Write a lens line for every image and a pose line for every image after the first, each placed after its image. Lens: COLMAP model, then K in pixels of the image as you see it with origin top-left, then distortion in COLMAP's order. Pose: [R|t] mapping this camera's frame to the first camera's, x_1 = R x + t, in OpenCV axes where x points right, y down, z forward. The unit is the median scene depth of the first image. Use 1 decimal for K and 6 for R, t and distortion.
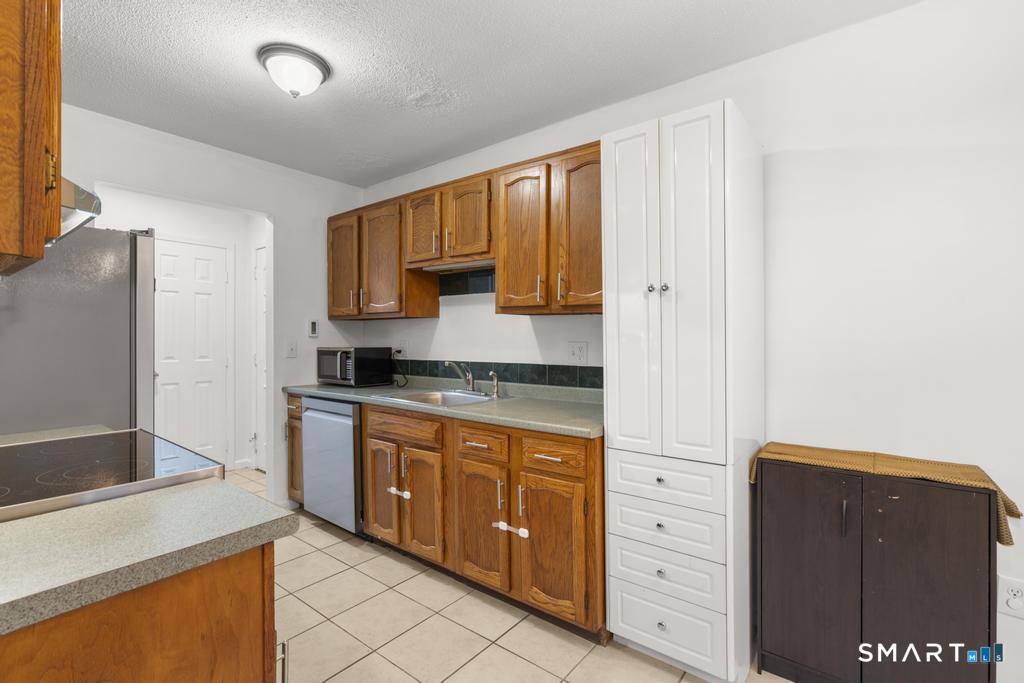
lens RADIAL K [[471.7, 0, 511.7], [0, 471.7, 339.6], [0, 0, 1]] dist [0.000040, 0.000890]
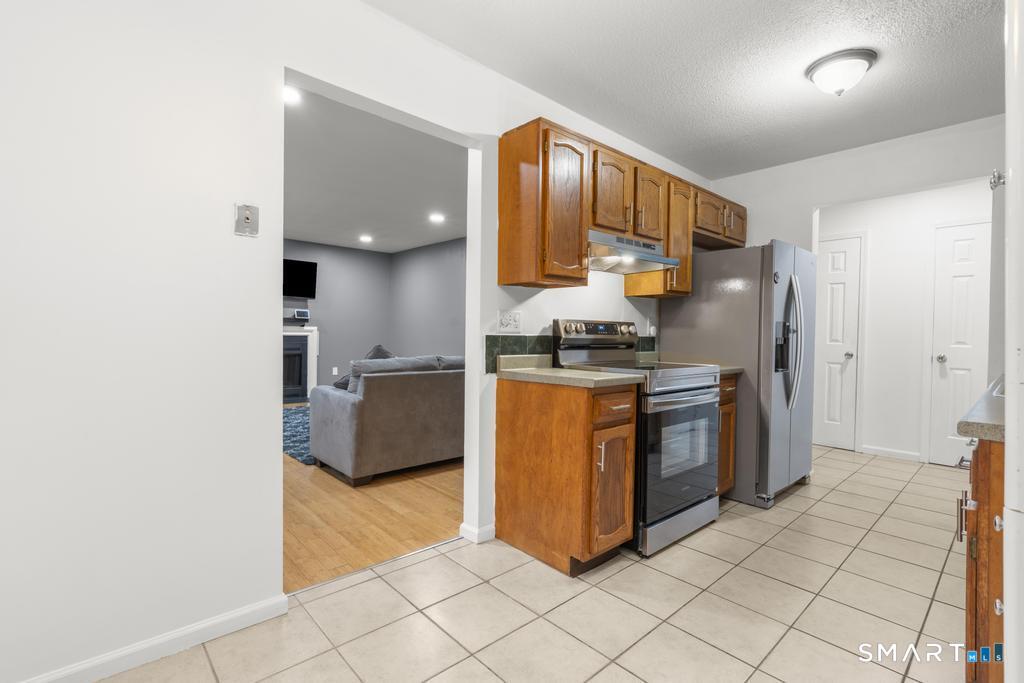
lens RADIAL K [[471.7, 0, 511.7], [0, 471.7, 339.6], [0, 0, 1]] dist [0.000040, 0.000890]
pose [[-0.161631, 0.009665, -0.986804, 0.584205], [-0.018634, 0.999744, 0.012844, 0.051713], [0.986675, 0.020464, -0.161409, 0.315947]]
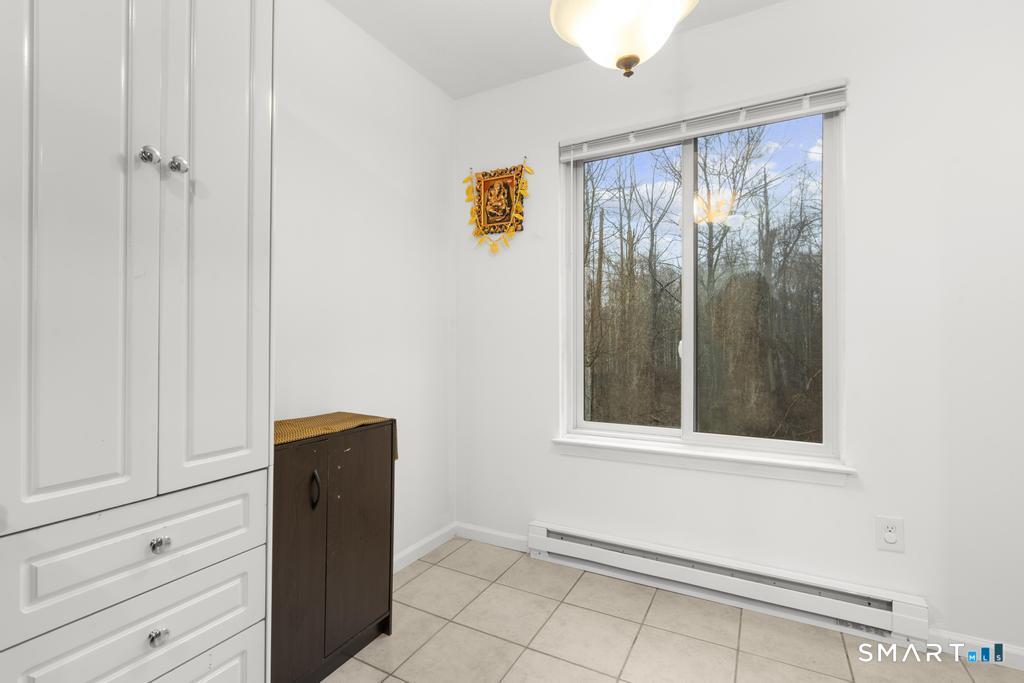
lens RADIAL K [[471.7, 0, 511.7], [0, 471.7, 339.6], [0, 0, 1]] dist [0.000040, 0.000890]
pose [[-0.175204, 0.001669, 0.984531, -0.151262], [0.000842, 0.999998, -0.001545, 0.050052], [-0.984532, 0.000558, -0.175205, 0.444282]]
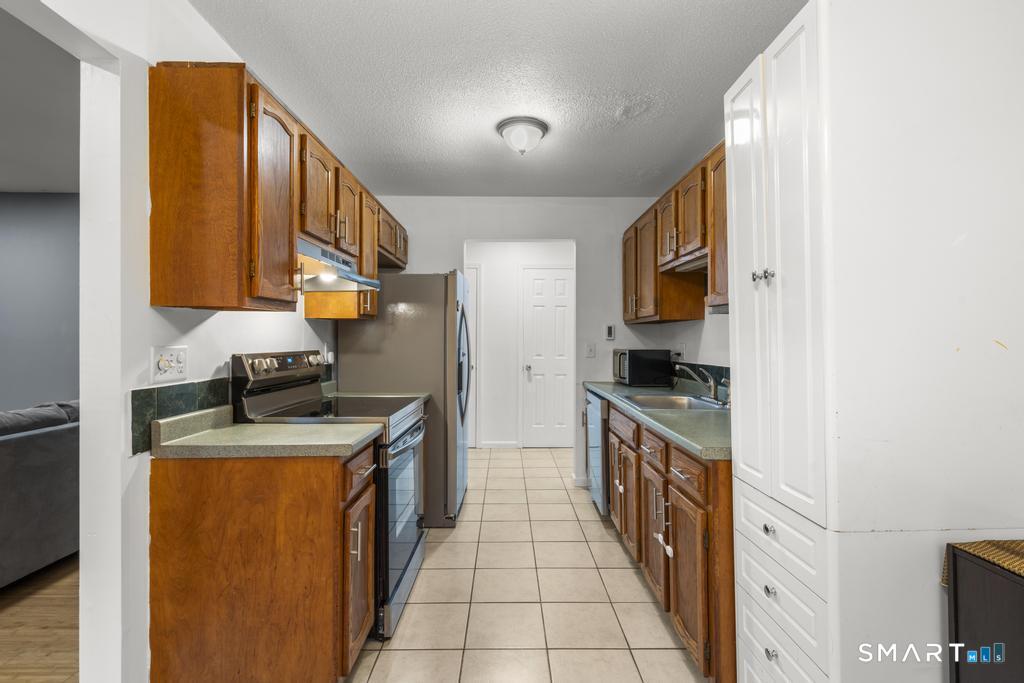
lens RADIAL K [[471.7, 0, 511.7], [0, 471.7, 339.6], [0, 0, 1]] dist [0.000040, 0.000890]
pose [[0.628324, -0.000980, -0.777951, 0.393255], [-0.004209, 0.999980, -0.004659, 0.000341], [0.777941, 0.006201, 0.628307, 0.126013]]
